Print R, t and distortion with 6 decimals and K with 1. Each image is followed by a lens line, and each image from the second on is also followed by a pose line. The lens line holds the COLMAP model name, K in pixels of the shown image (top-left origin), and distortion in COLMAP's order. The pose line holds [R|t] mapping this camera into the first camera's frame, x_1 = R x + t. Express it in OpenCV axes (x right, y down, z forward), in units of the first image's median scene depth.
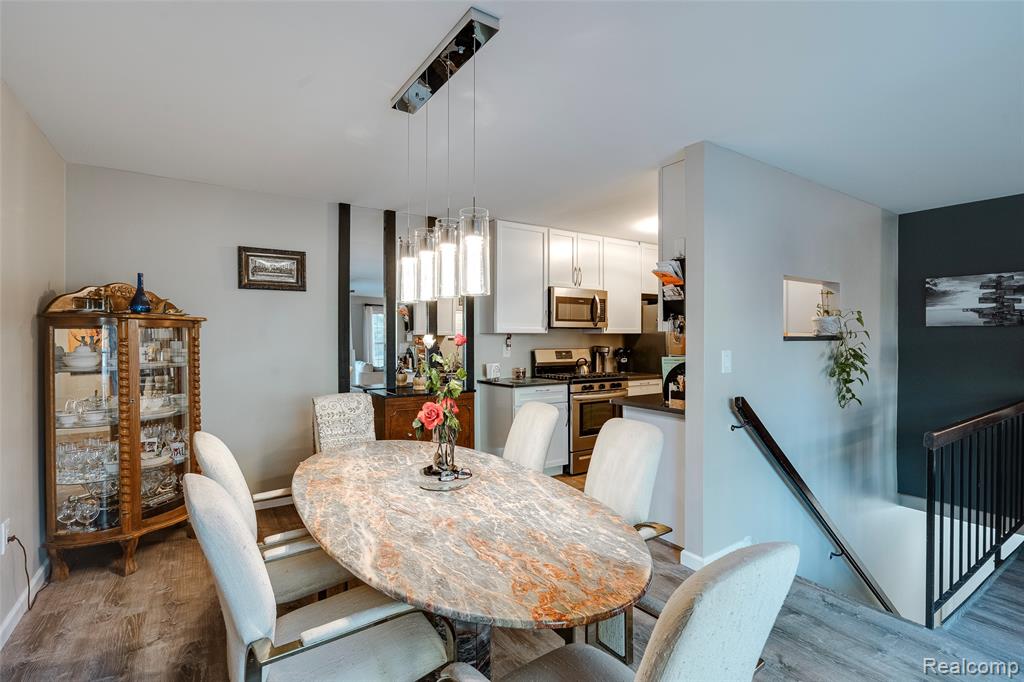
lens RADIAL K [[470.5, 0, 514.5], [0, 470.5, 339.2], [0, 0, 1]] dist [-0.001732, 0.001629]
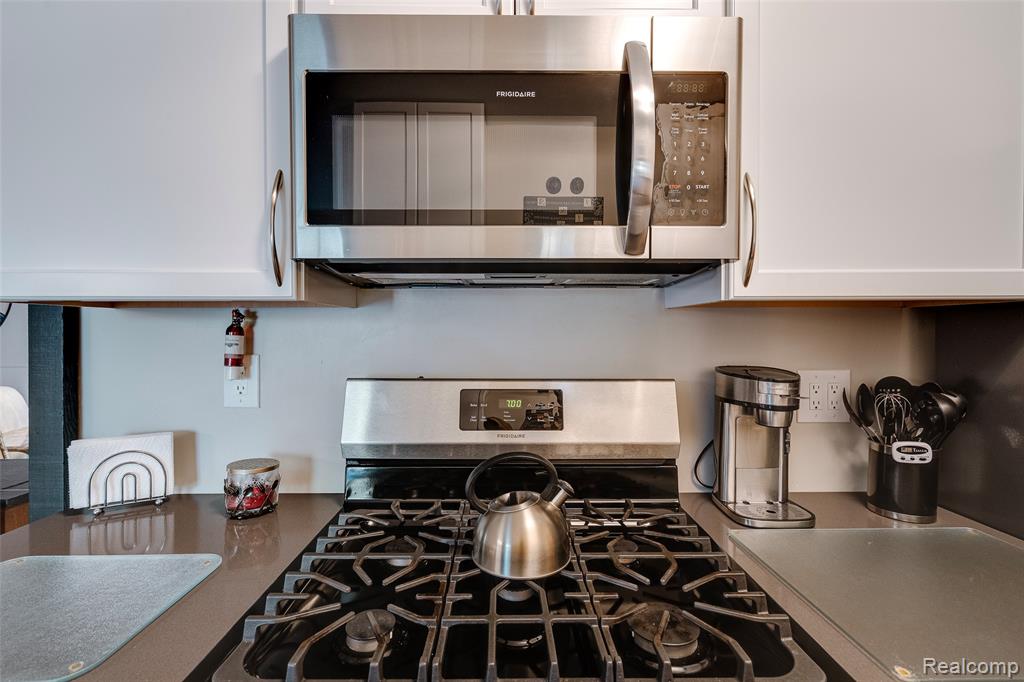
lens RADIAL K [[453.5, 0, 509.3], [0, 453.5, 337.3], [0, 0, 1]] dist [-0.001371, 0.000273]
pose [[0.840476, 0.004866, -0.541826, 0.218295], [-0.004314, 0.999988, 0.002289, 0.000809], [0.541831, 0.000413, 0.840487, 0.852818]]
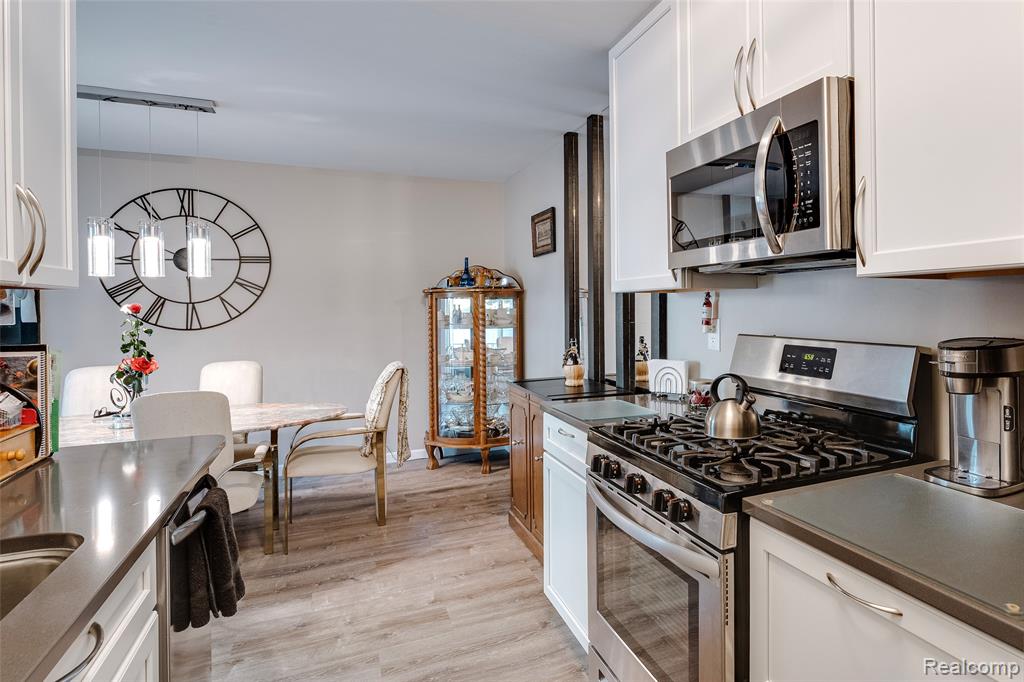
lens RADIAL K [[600.0, 0, 638.5], [0, 600.0, 315.3], [0, 0, 1]] dist [-0.000266, 0.001626]
pose [[-0.117817, 0.013949, -0.992937, 0.484303], [0.001536, 0.999903, 0.013865, 0.000896], [0.993034, 0.000108, -0.117827, 0.967681]]
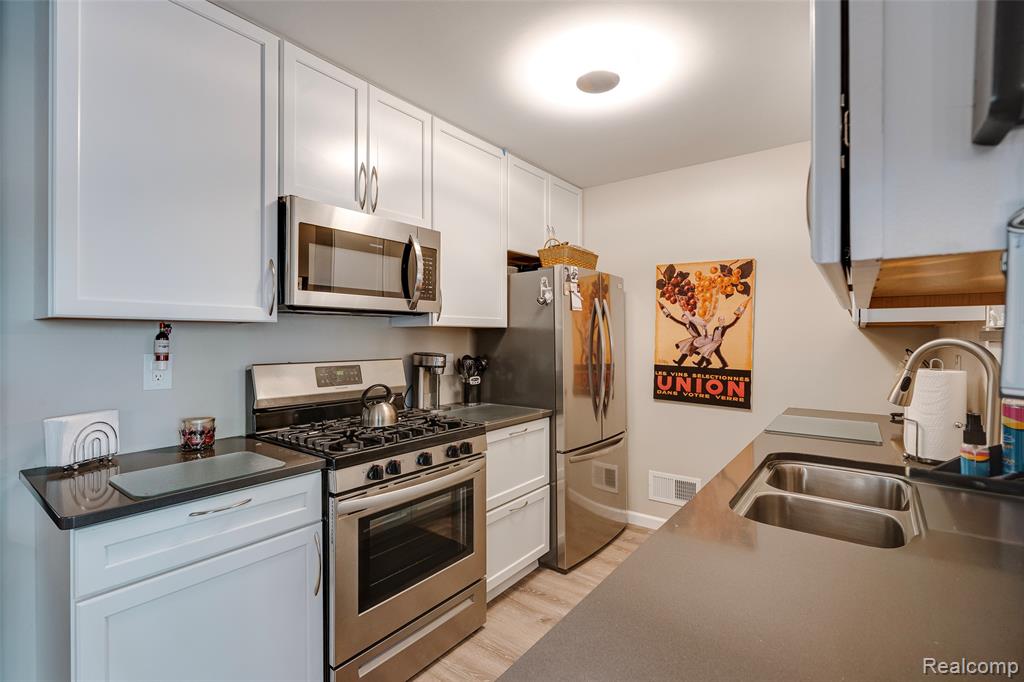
lens RADIAL K [[470.5, 0, 514.5], [0, 470.5, 339.2], [0, 0, 1]] dist [-0.001732, 0.001629]
pose [[0.945438, -0.001203, 0.325798, 0.118902], [0.002134, 0.999995, -0.002499, 0.001703], [-0.325794, 0.003058, 0.945436, 0.557818]]
